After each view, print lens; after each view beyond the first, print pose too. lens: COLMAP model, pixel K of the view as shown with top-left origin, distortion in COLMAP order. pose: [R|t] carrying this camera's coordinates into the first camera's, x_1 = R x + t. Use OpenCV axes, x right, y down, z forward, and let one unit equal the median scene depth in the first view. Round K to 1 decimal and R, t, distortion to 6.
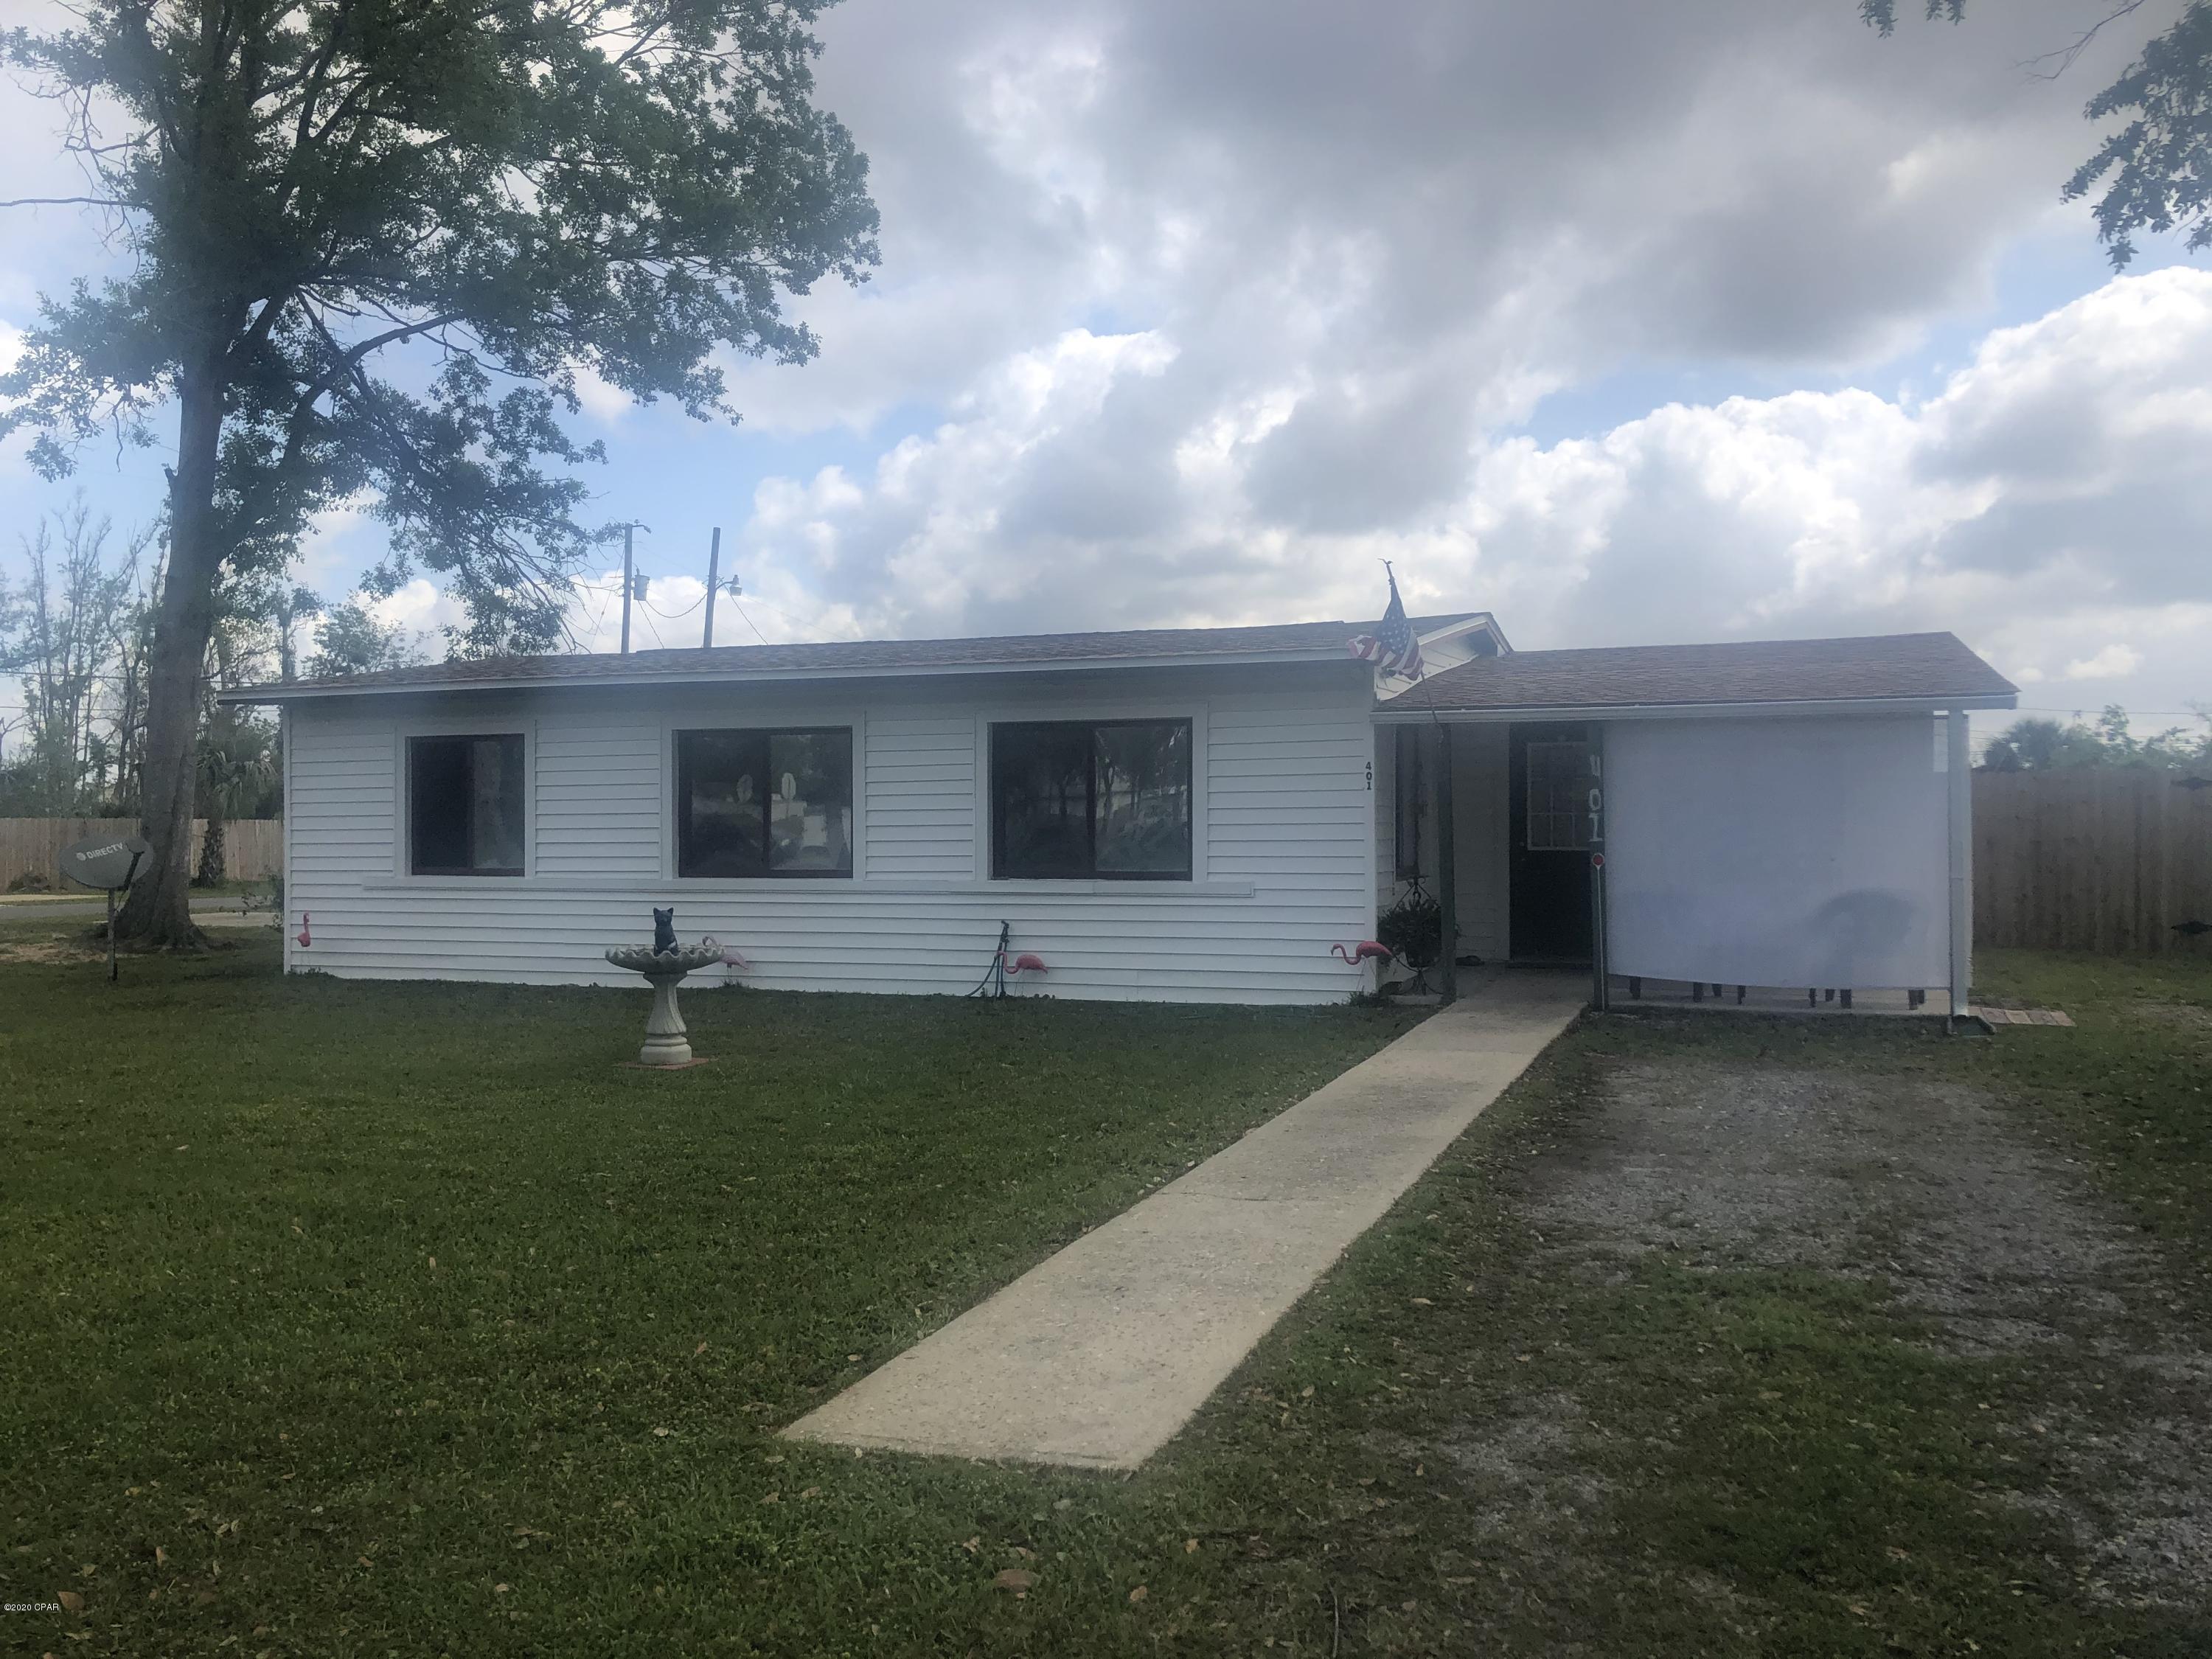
lens RADIAL K [[1736.1, 0, 1106.0], [0, 1736.1, 829.5], [0, 0, 1]] dist [-0.002159, -0.003193]
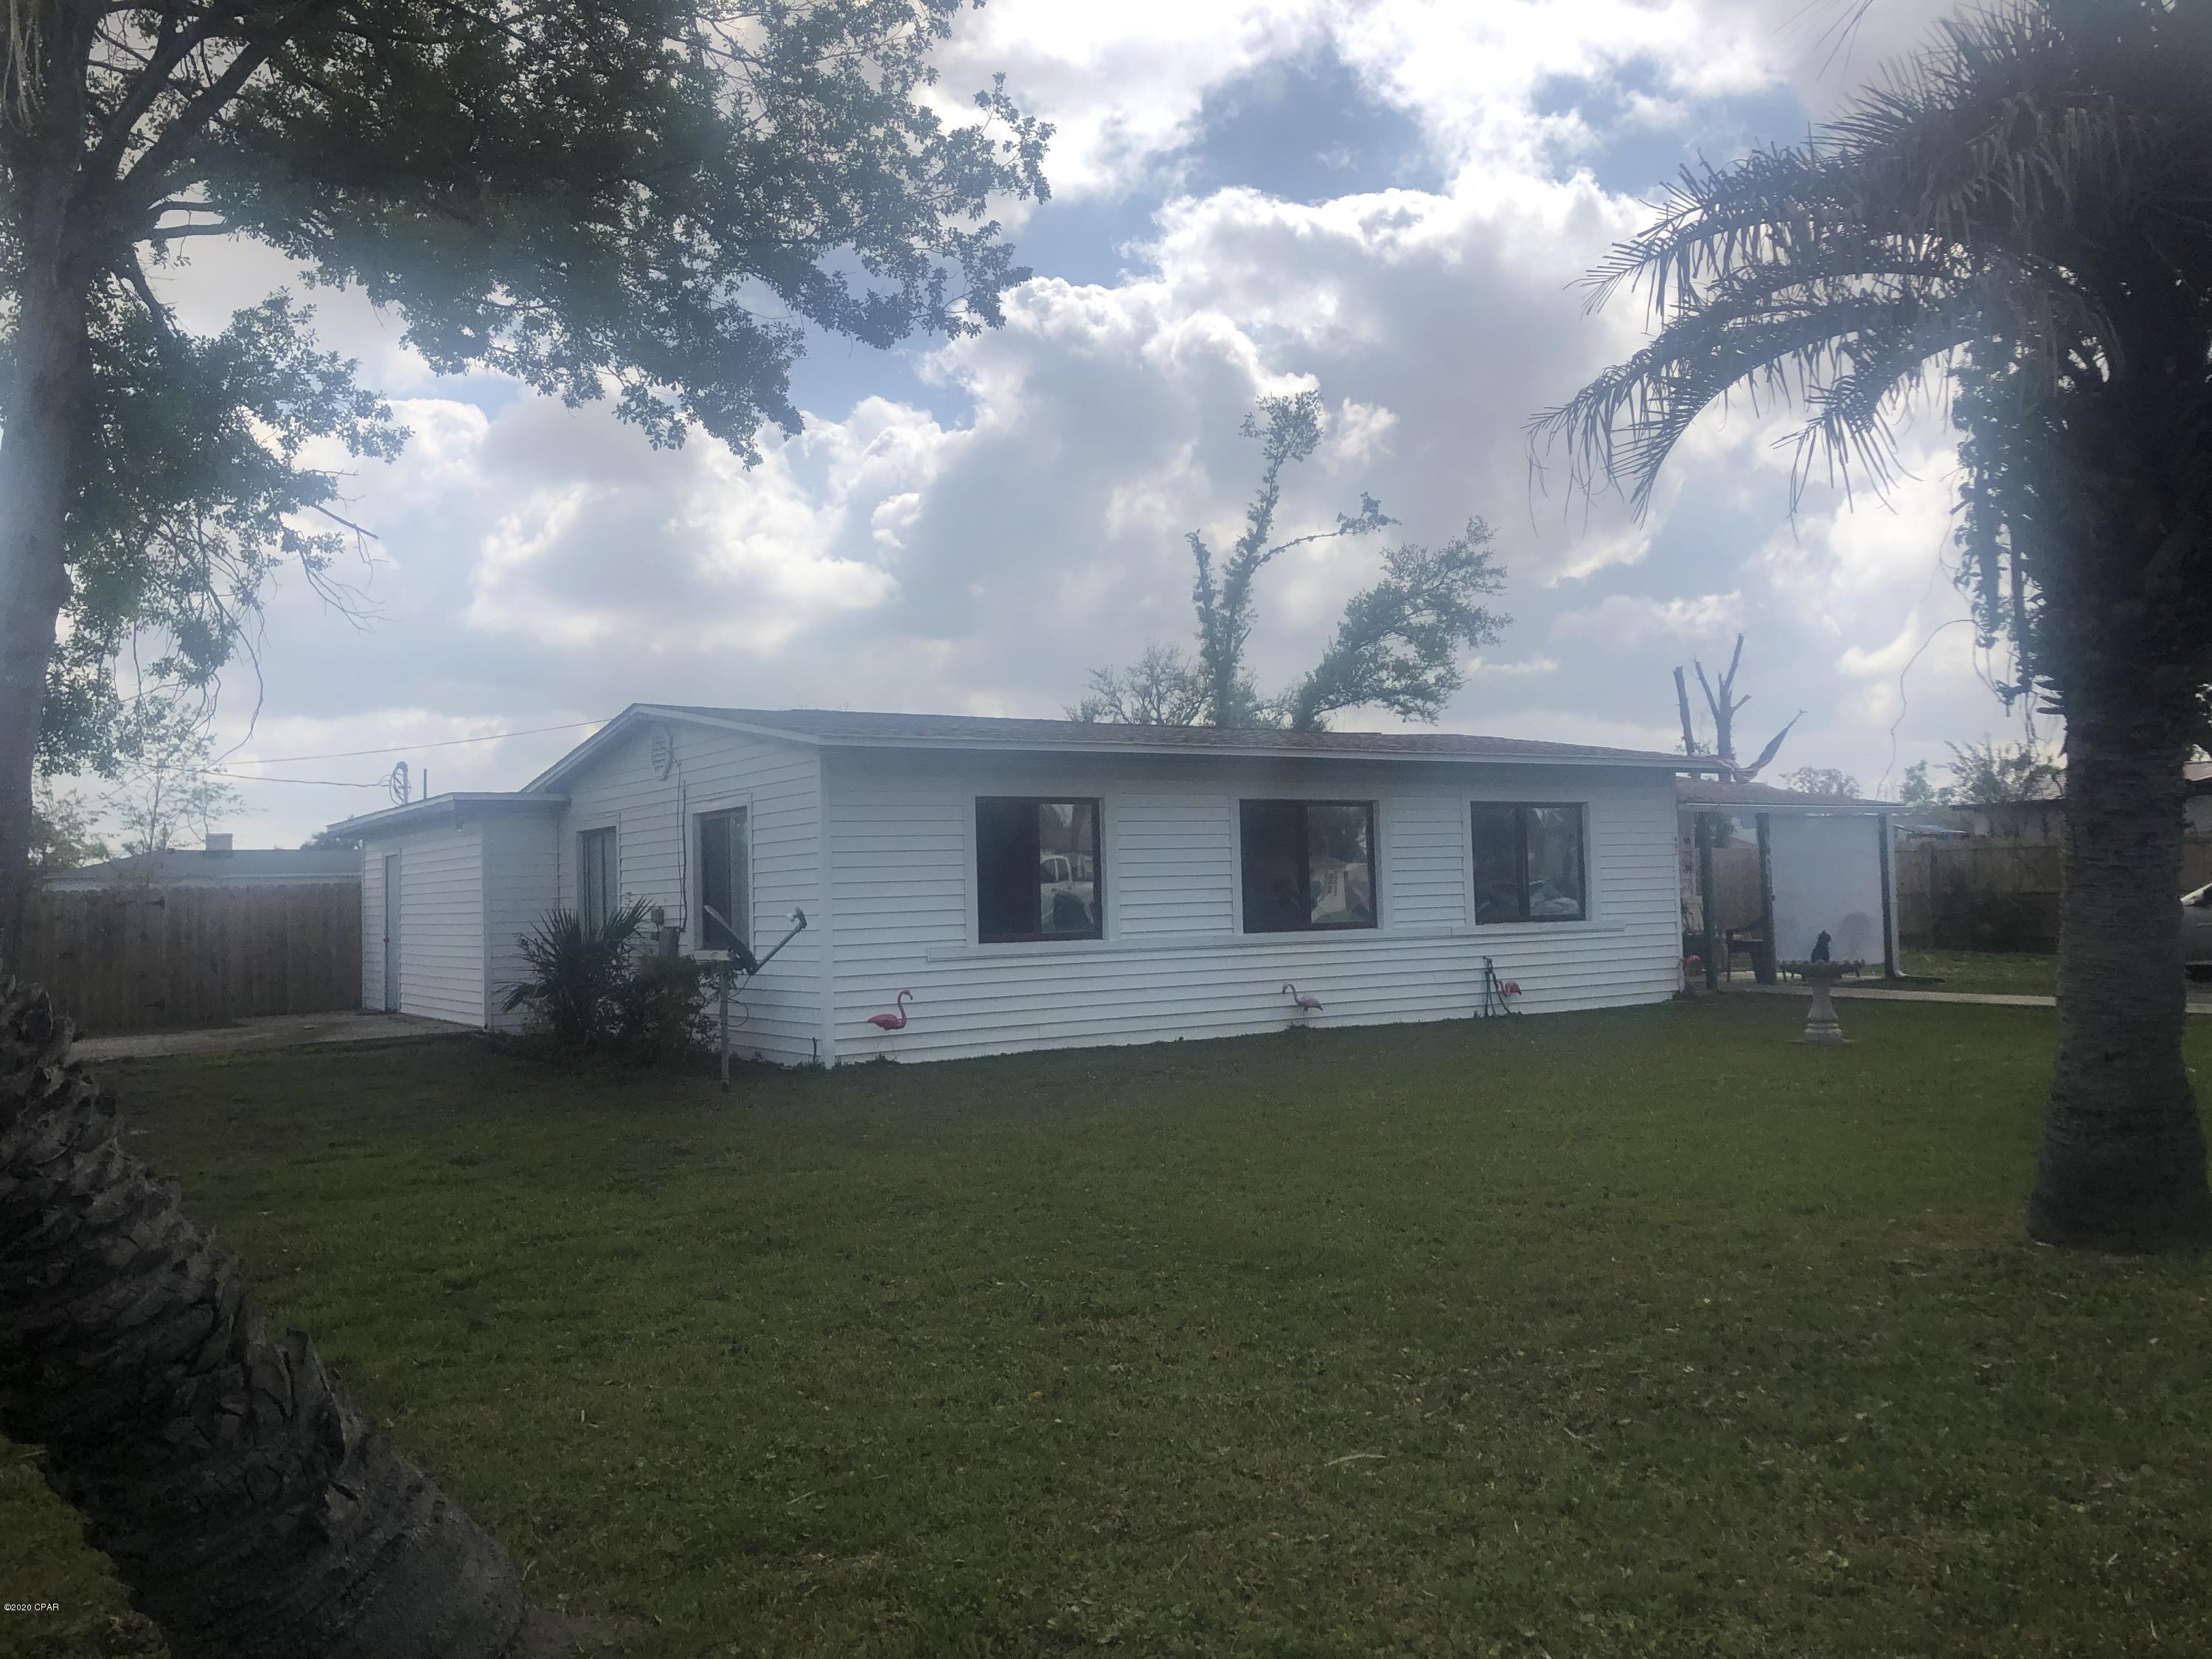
lens RADIAL K [[1736.1, 0, 1106.0], [0, 1736.1, 829.5], [0, 0, 1]] dist [-0.002159, -0.003193]
pose [[0.618101, 0.019772, 0.785850, -1.157564], [0.021149, 0.998904, -0.041767, 0.005785], [-0.785815, 0.042436, 0.617005, 0.389910]]
